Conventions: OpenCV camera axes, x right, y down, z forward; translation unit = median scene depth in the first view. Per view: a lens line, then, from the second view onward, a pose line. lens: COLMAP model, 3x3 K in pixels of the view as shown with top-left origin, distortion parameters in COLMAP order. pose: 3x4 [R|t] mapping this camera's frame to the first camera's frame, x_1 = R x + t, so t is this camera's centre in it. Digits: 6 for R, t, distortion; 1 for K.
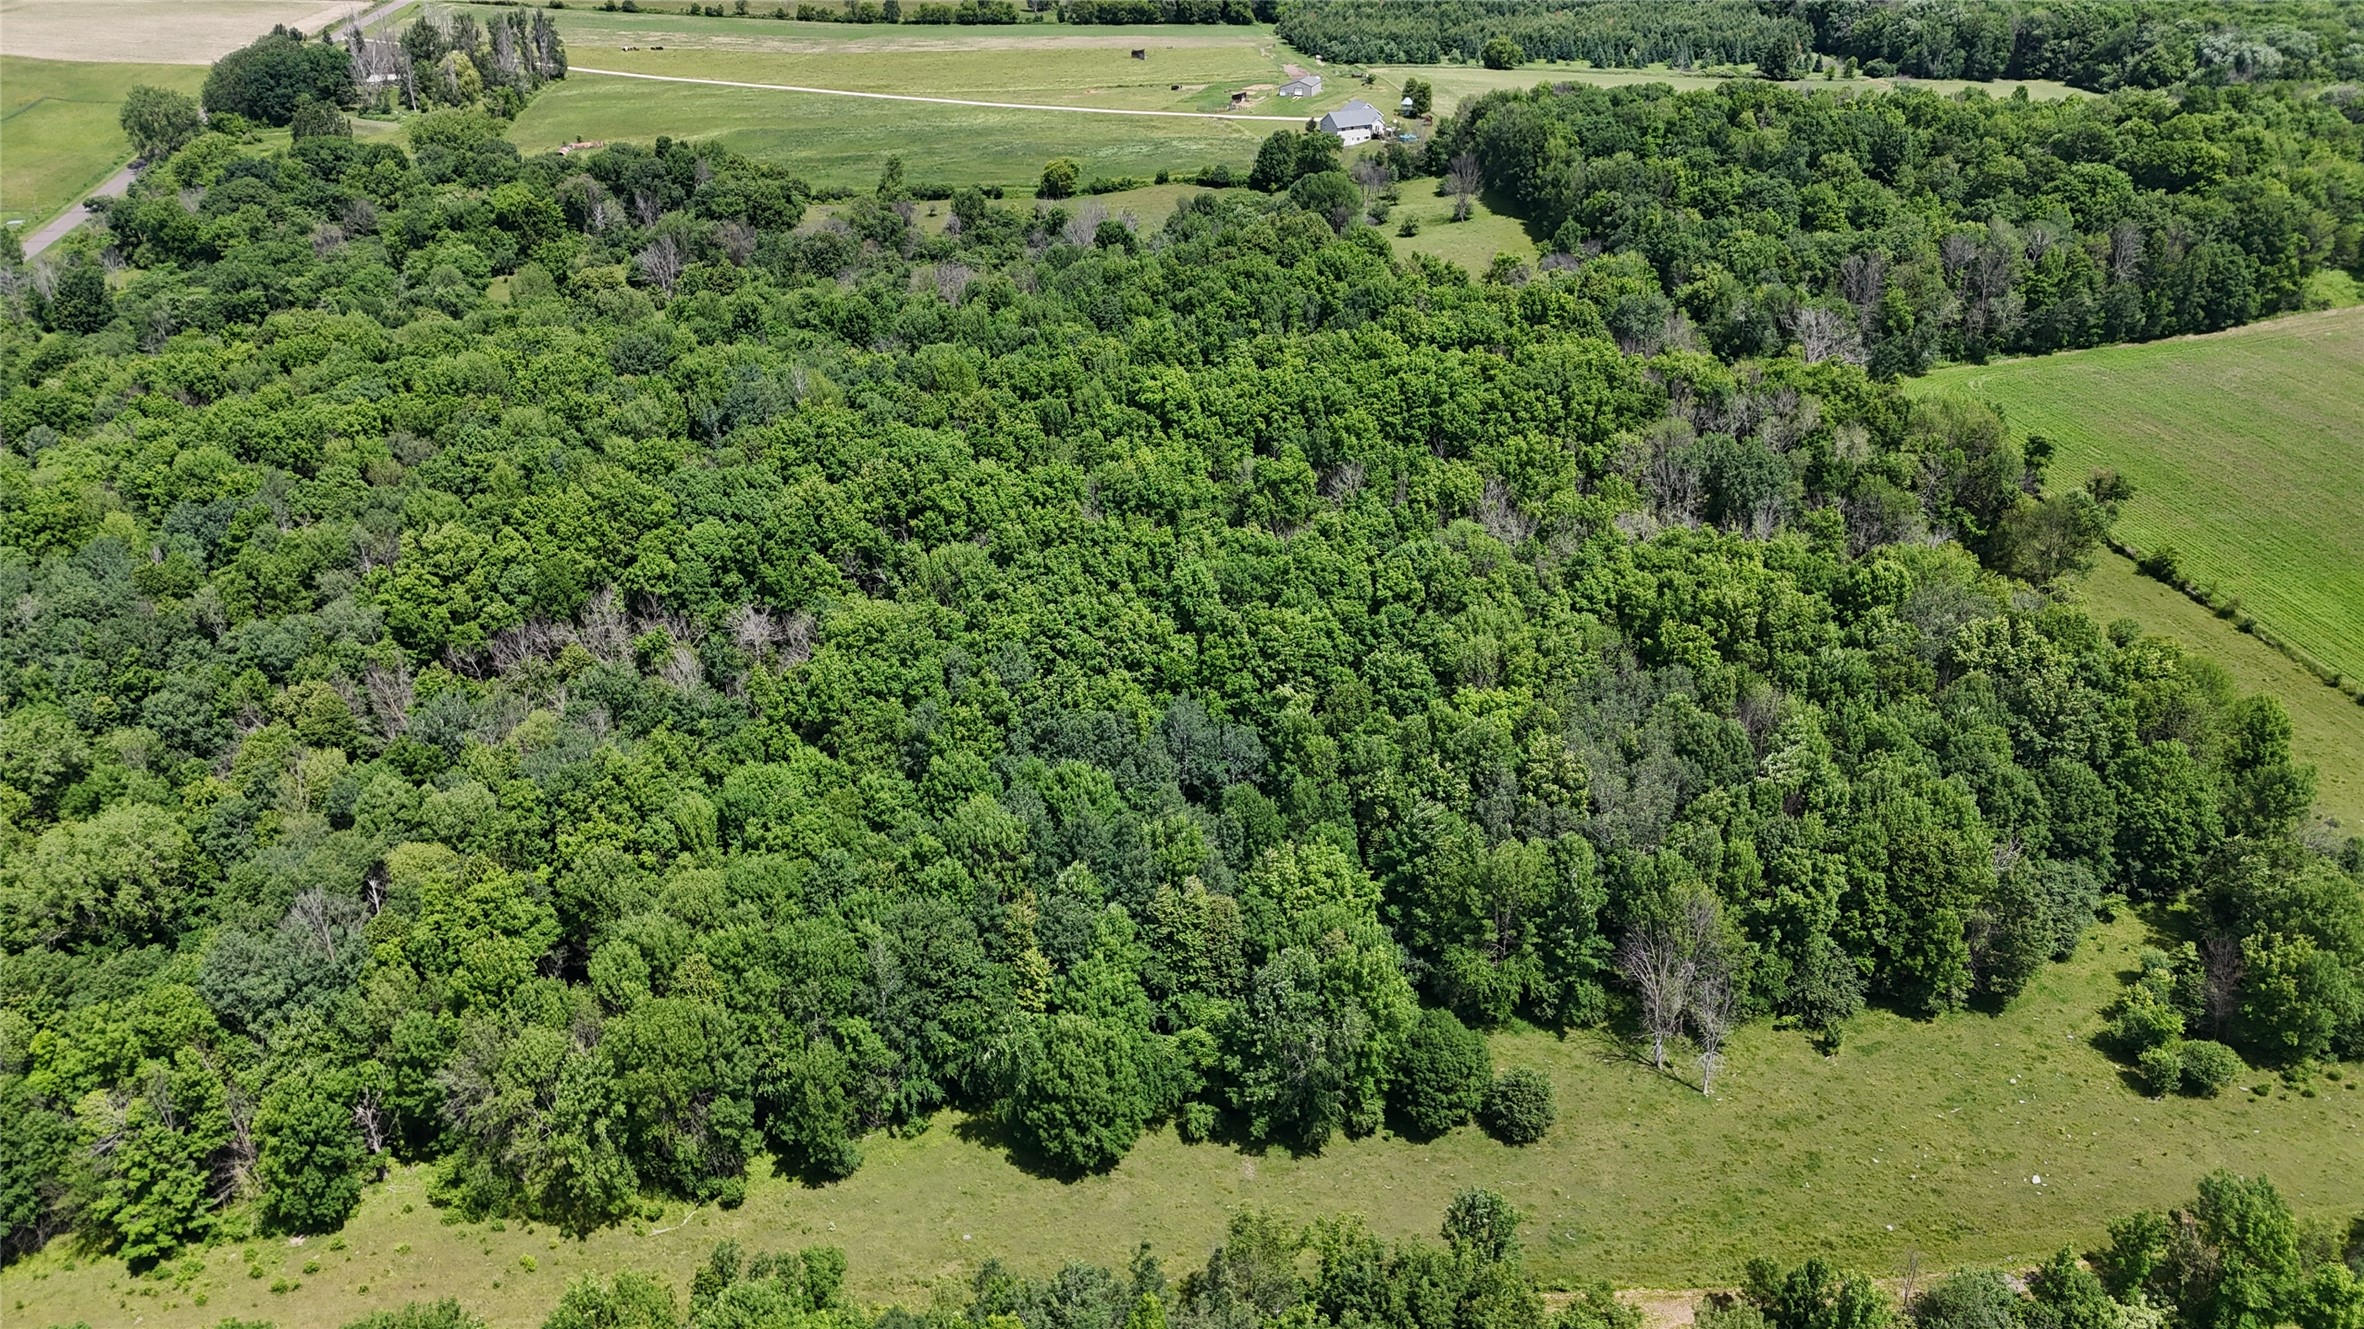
lens RADIAL K [[1731.1, 0, 1180.1], [0, 1731.1, 659.5], [0, 0, 1]] dist [0.057881, -0.047669]
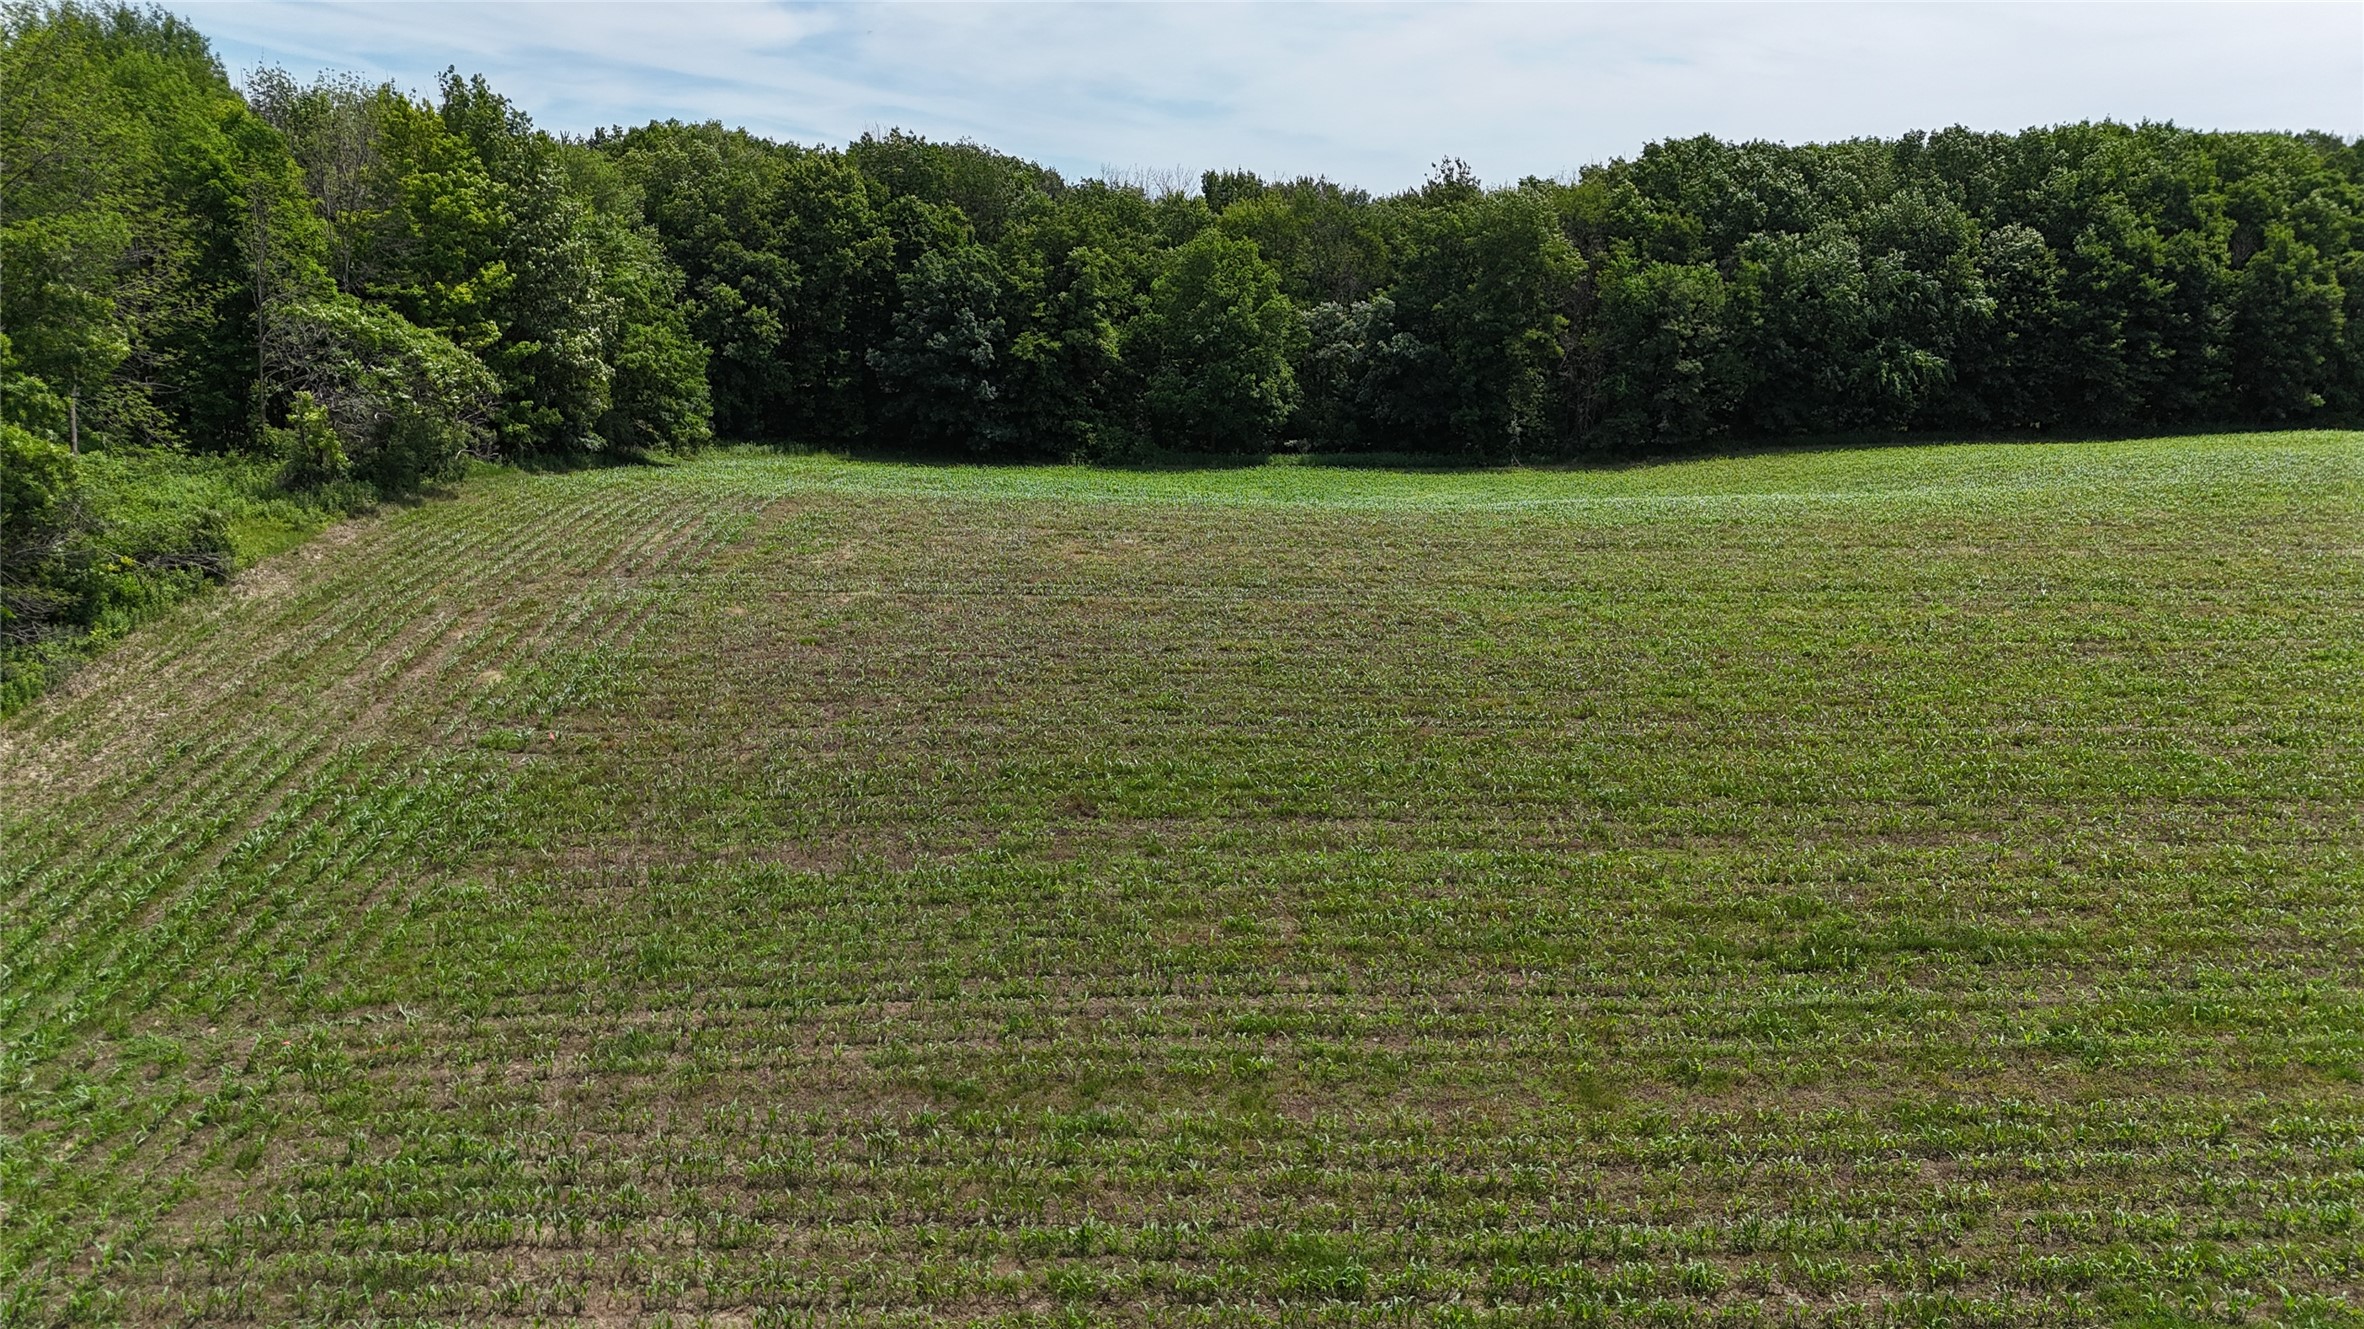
lens RADIAL K [[1732.5, 0, 1184.6], [0, 1732.5, 659.4], [0, 0, 1]] dist [0.069852, -0.071025]
pose [[0.126417, -0.229364, 0.965096, 0.674824], [0.446164, 0.882087, 0.151193, -0.237324], [-0.885978, 0.411478, 0.213845, 1.190404]]
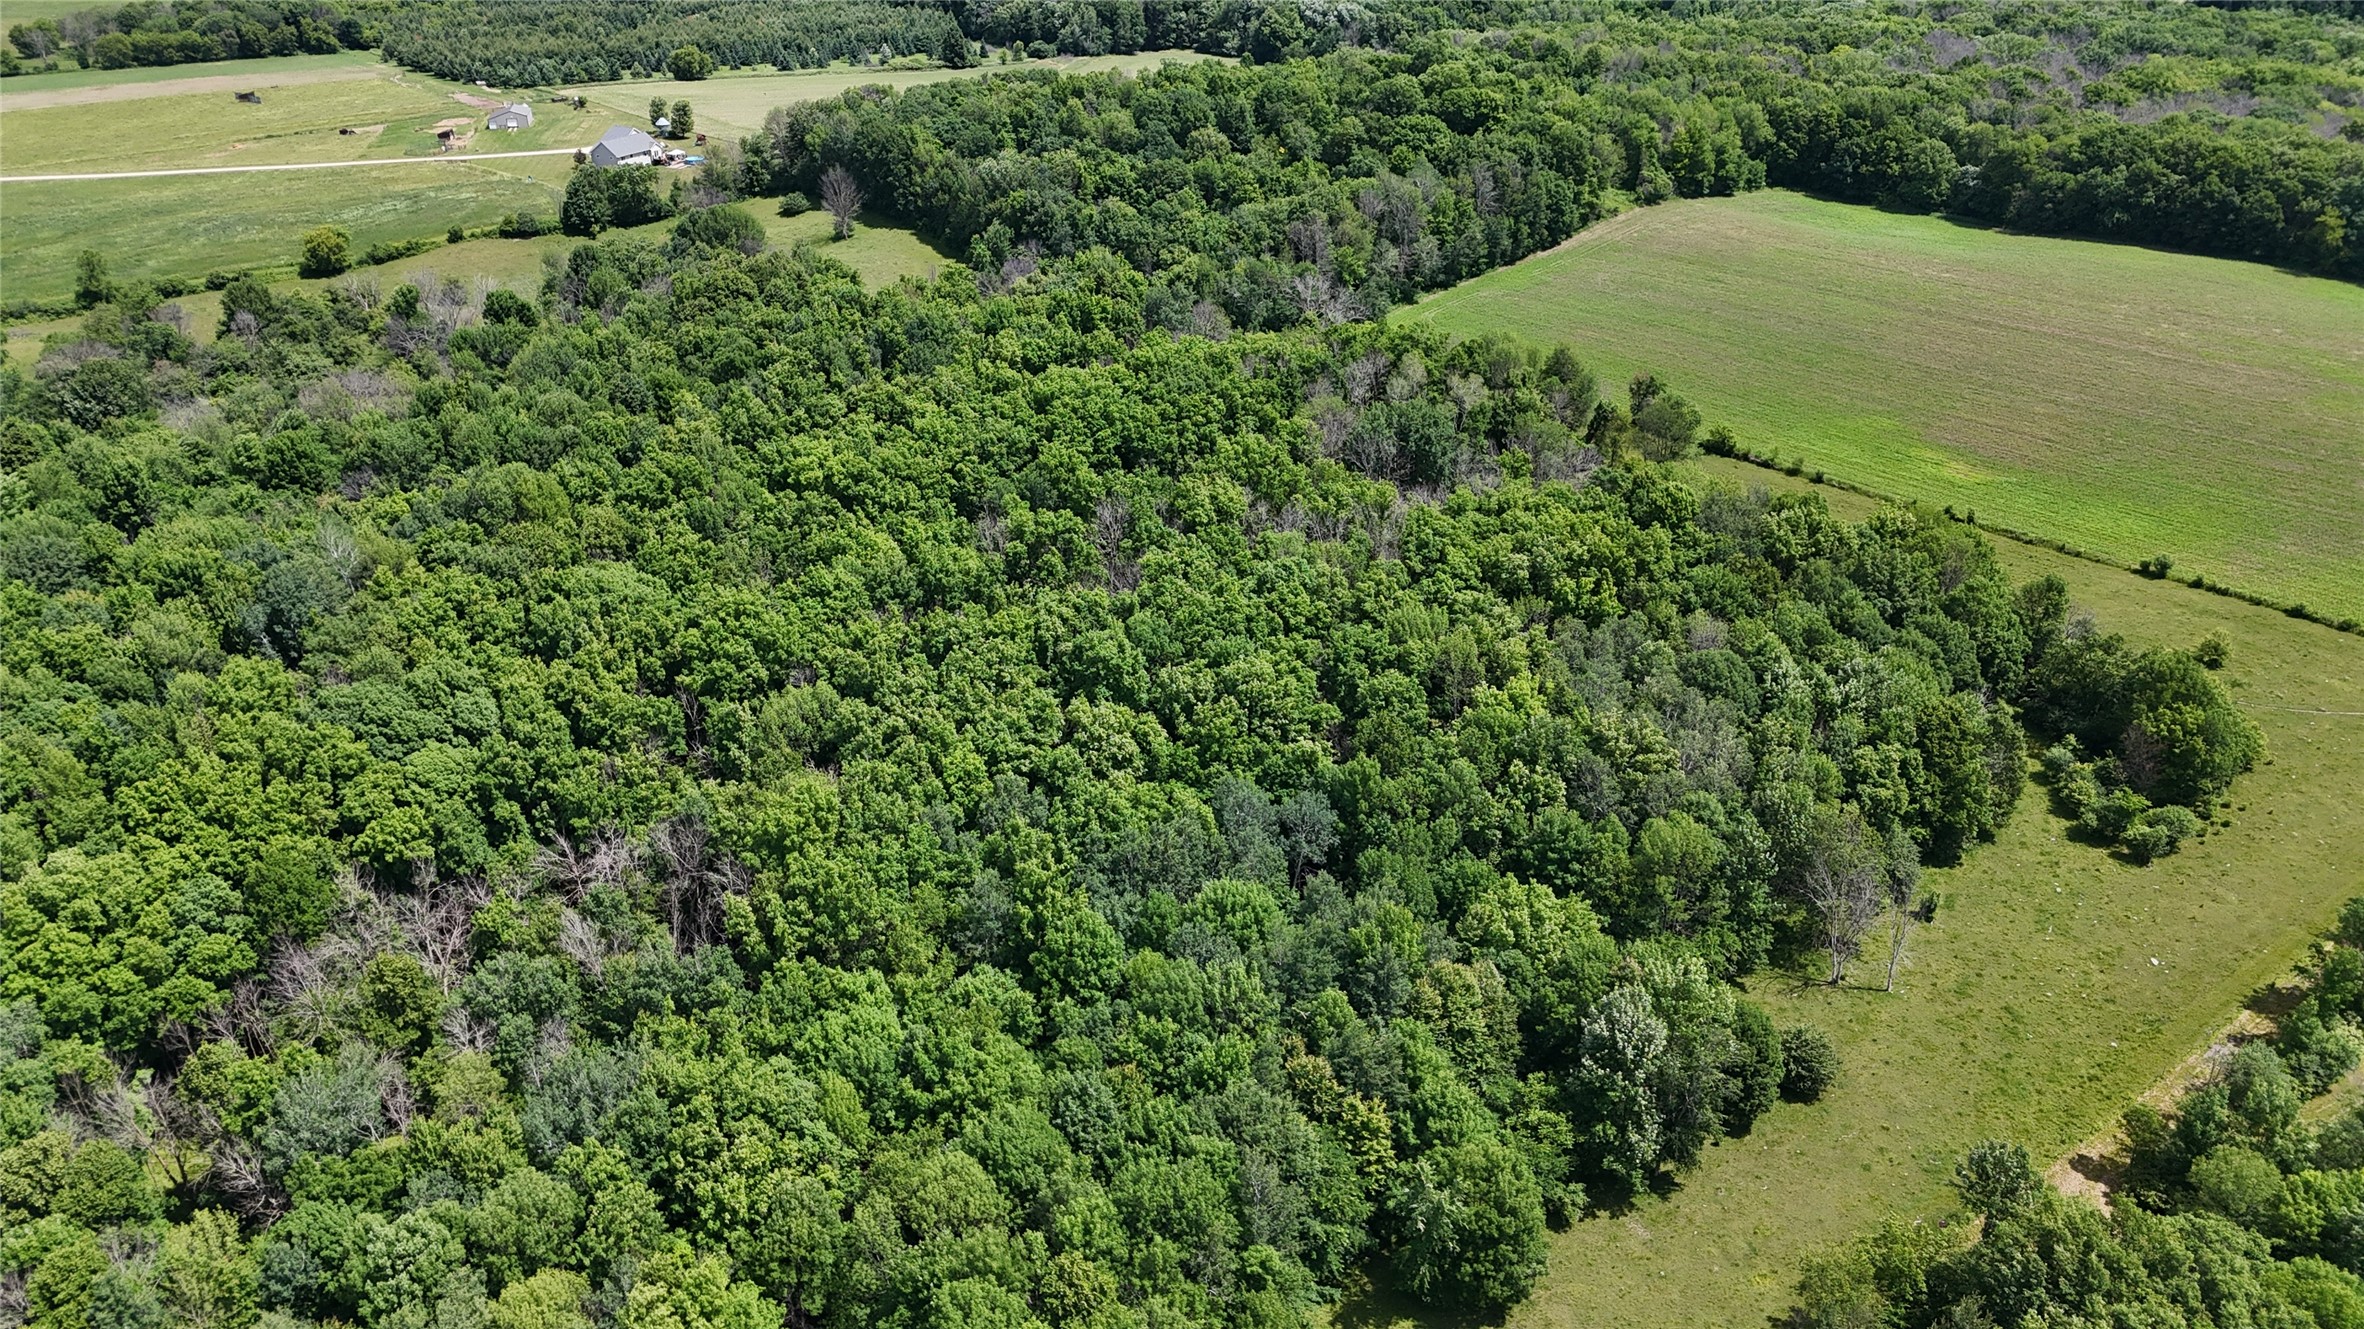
lens RADIAL K [[1731.1, 0, 1180.1], [0, 1731.1, 659.5], [0, 0, 1]] dist [0.057881, -0.047669]
pose [[0.841150, -0.251121, 0.478961, -0.330899], [0.250131, 0.965882, 0.067136, -0.080818], [-0.479479, 0.063331, 0.875265, 0.158937]]
